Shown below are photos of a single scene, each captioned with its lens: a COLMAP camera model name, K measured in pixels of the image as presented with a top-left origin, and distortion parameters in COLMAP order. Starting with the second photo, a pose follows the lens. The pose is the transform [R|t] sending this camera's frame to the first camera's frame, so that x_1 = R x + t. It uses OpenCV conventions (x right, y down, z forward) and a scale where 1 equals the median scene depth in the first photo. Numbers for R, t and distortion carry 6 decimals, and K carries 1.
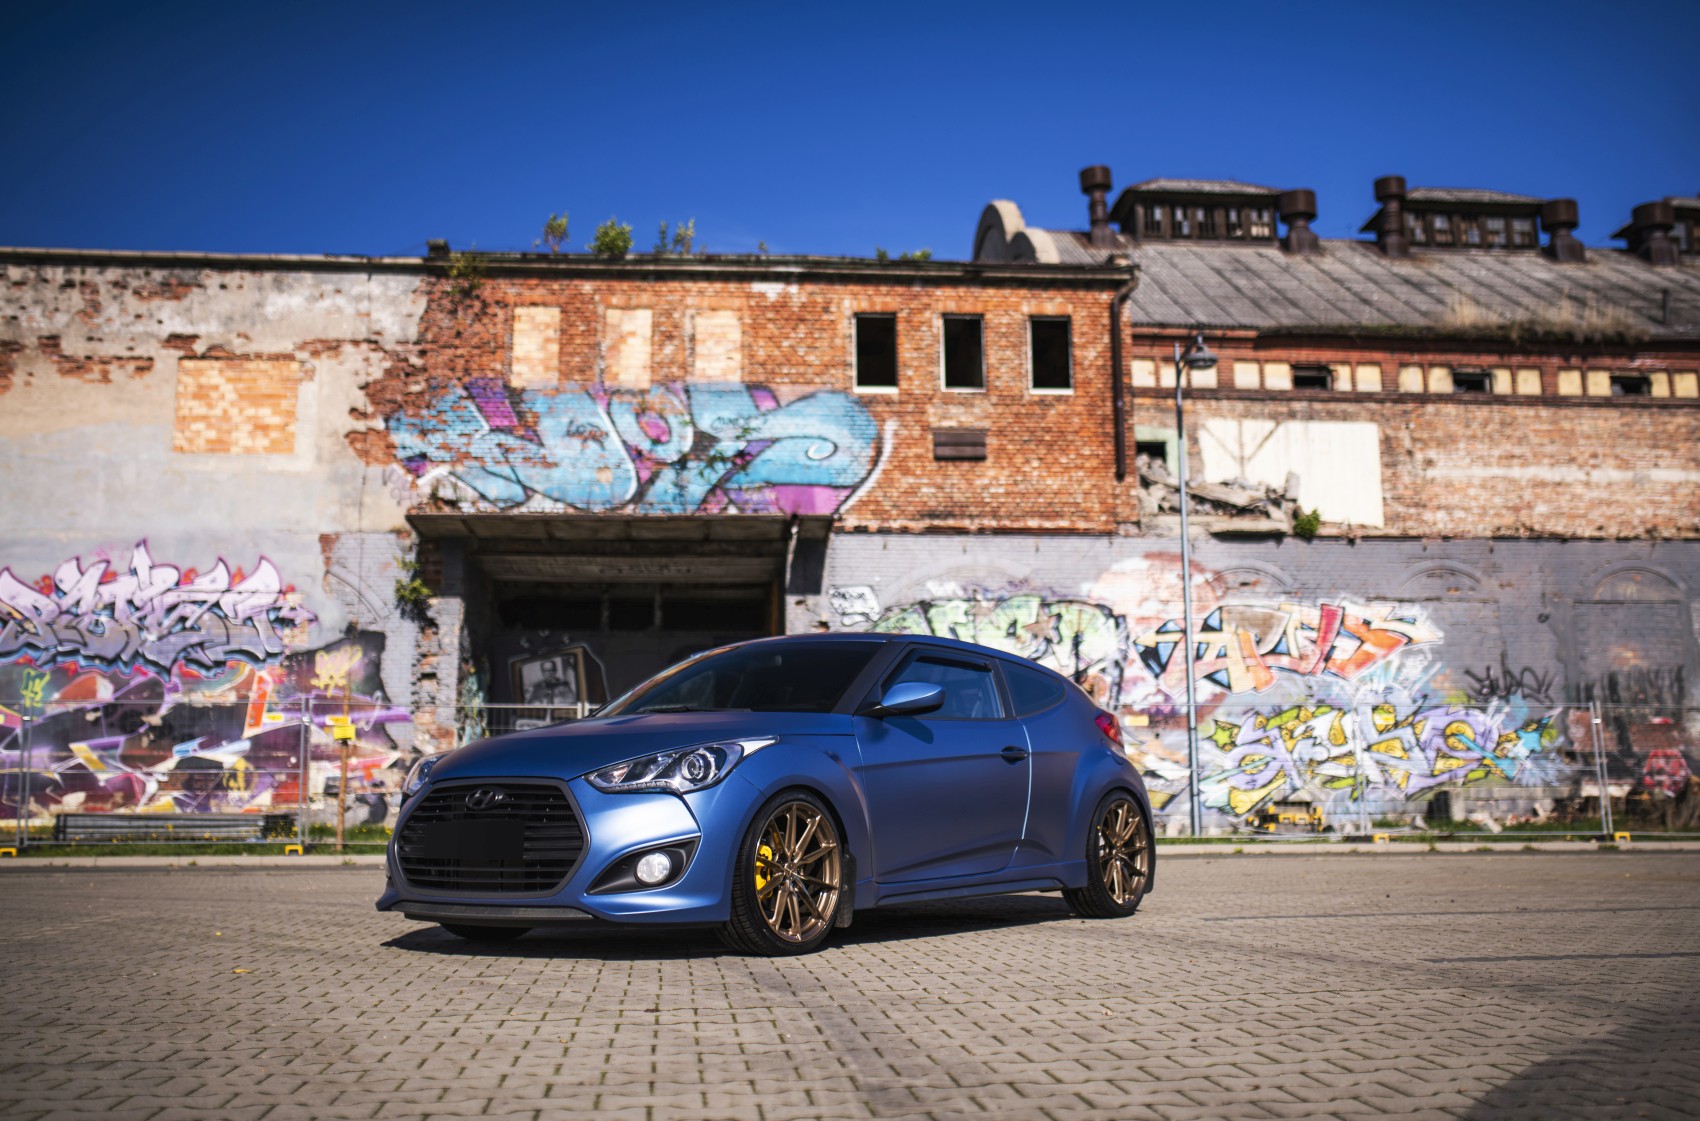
lens RADIAL K [[1631.8, 0, 863.9], [0, 1631.8, 517.9], [0, 0, 1]] dist [-0.080498, 0.129413]
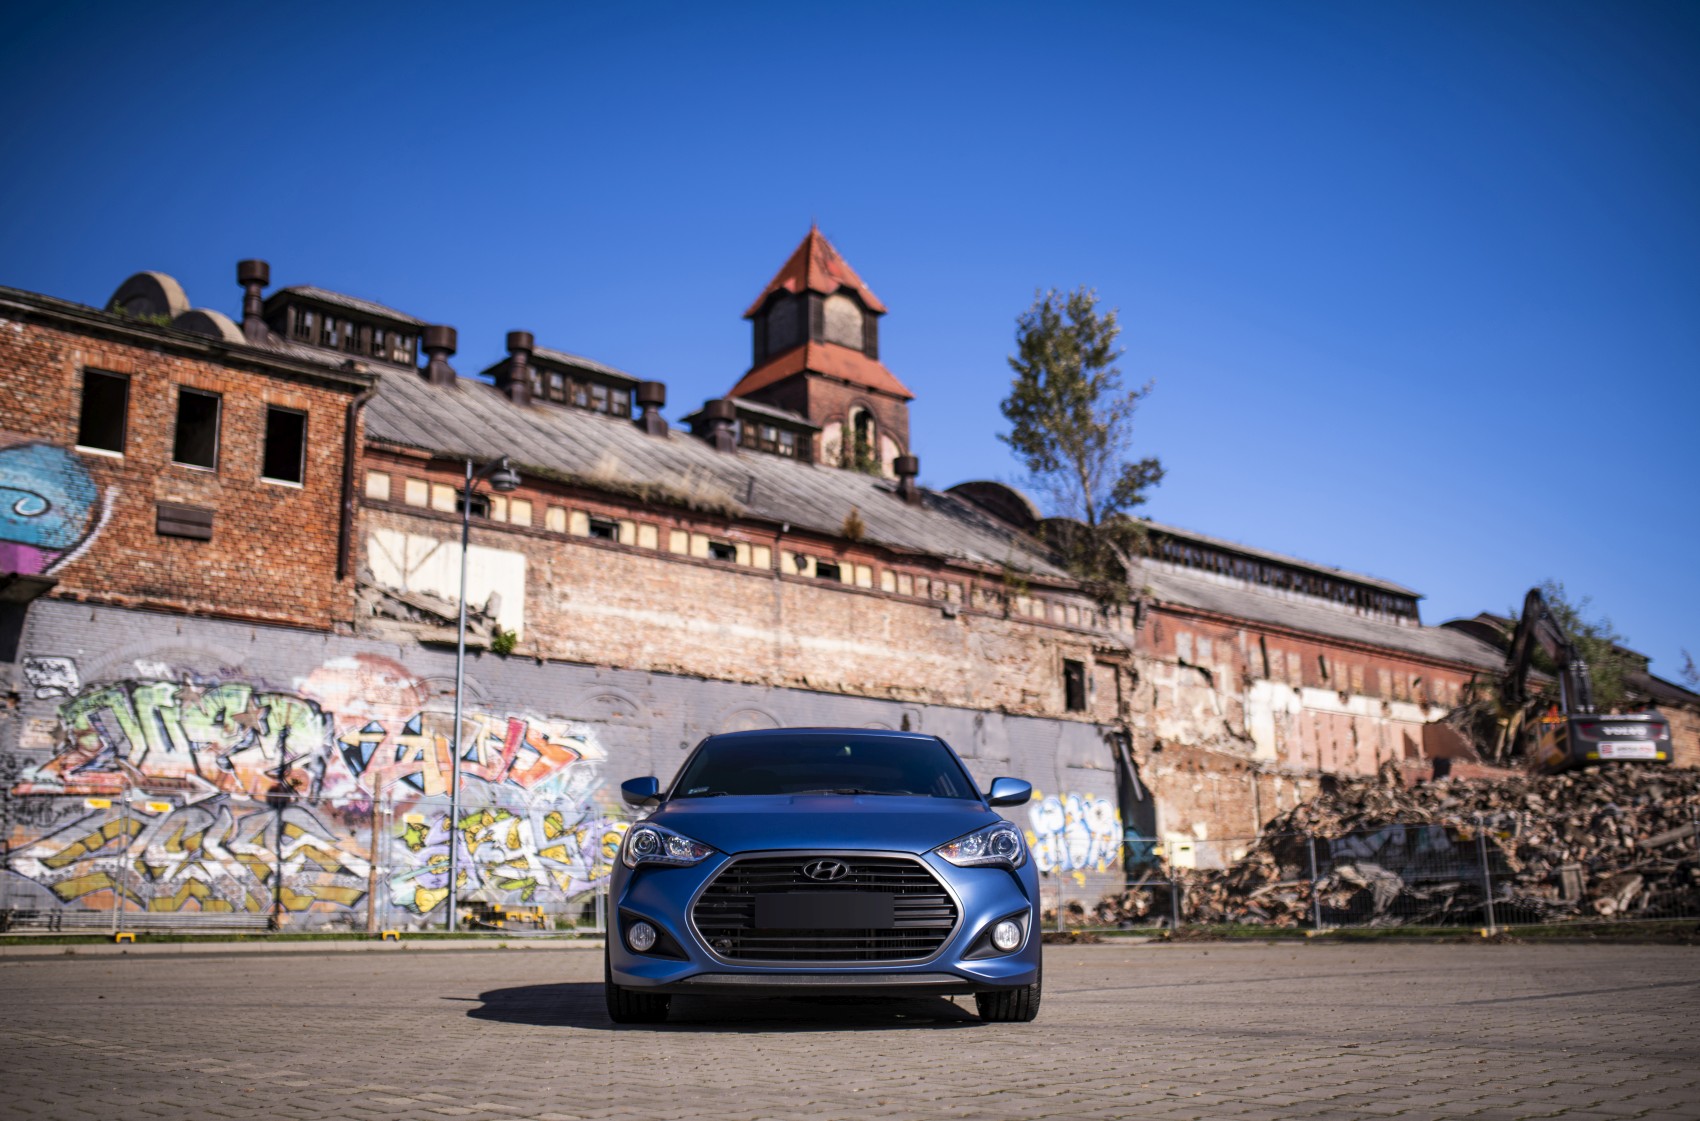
lens RADIAL K [[1561.6, 0, 778.8], [0, 1561.6, 552.9], [0, 0, 1]] dist [-0.058589, 0.103852]
pose [[0.822783, 0.135964, 0.551853, -0.156482], [-0.108566, 0.990684, -0.082215, 0.010505], [-0.557890, 0.007732, 0.829879, 0.039841]]
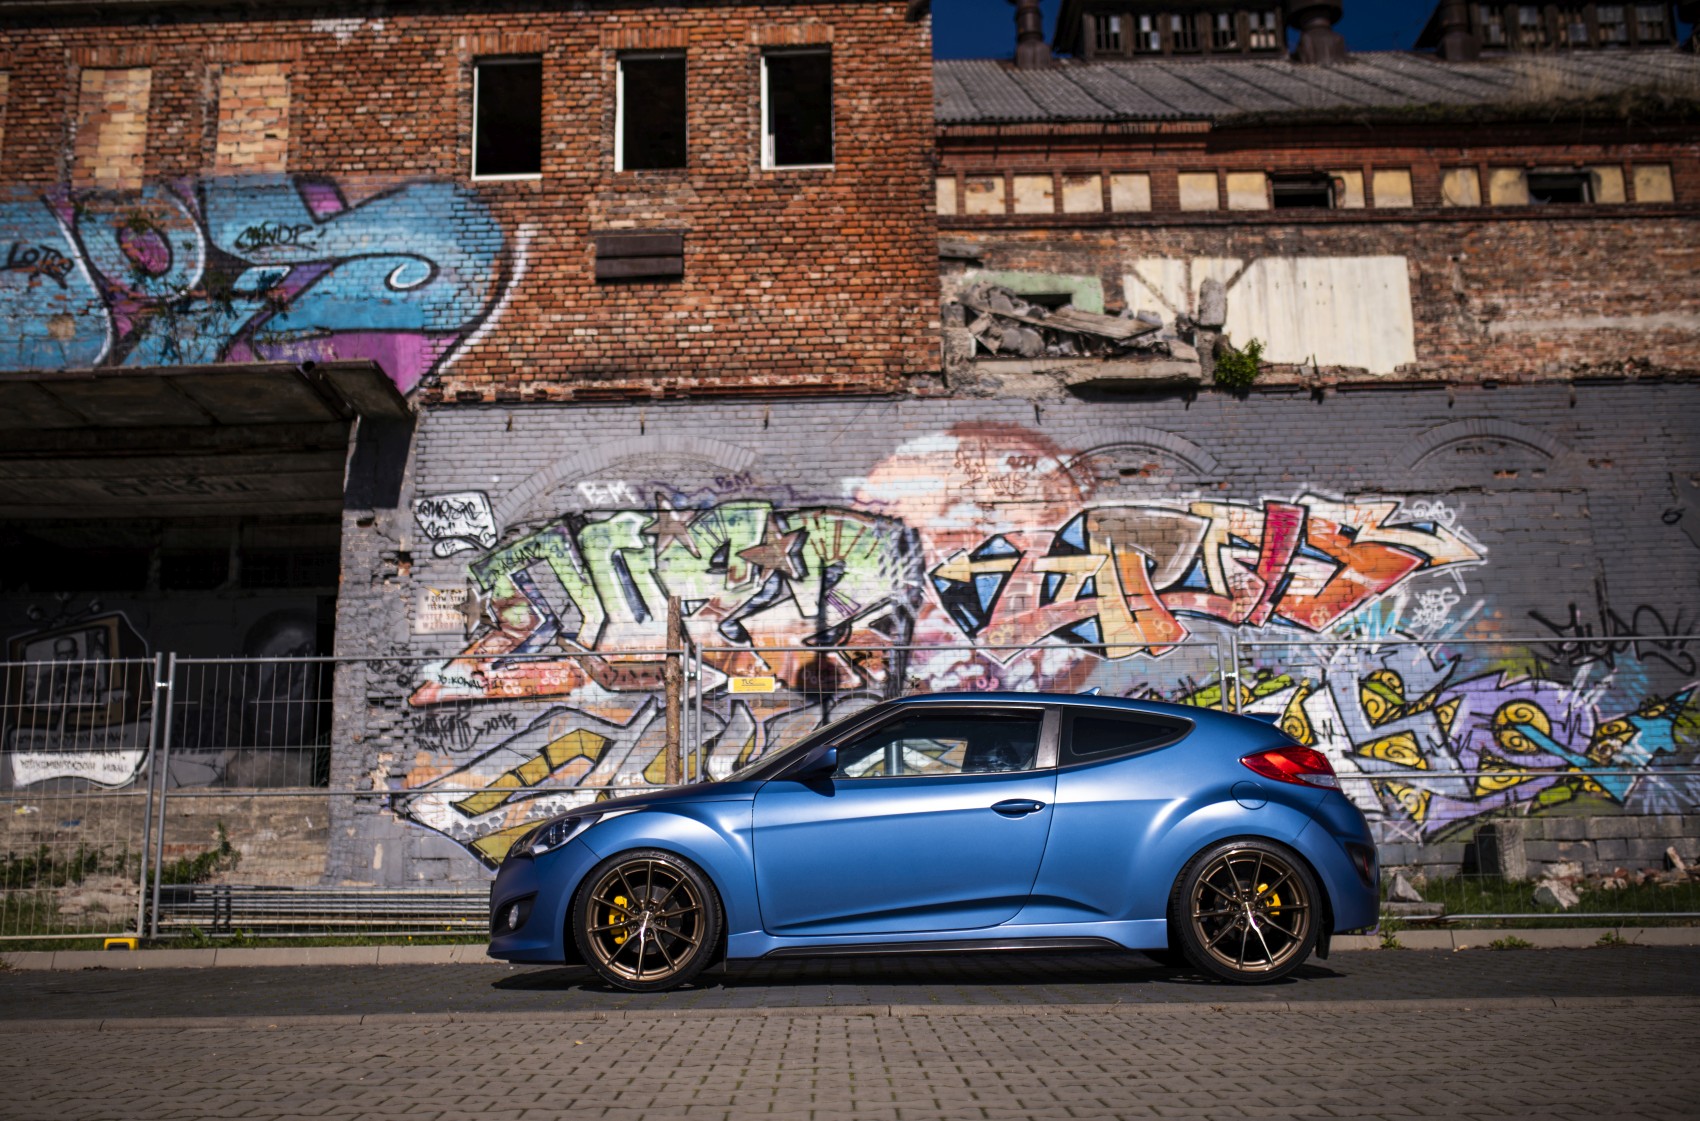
lens RADIAL K [[1752.0, 0, 768.6], [0, 1752.0, 507.5], [0, 0, 1]] dist [-0.067327, 0.100525]
pose [[0.993644, -0.031386, -0.108103, 0.173060], [0.029230, 0.999342, -0.021477, 0.062812], [0.108706, 0.018180, 0.993908, 0.364803]]
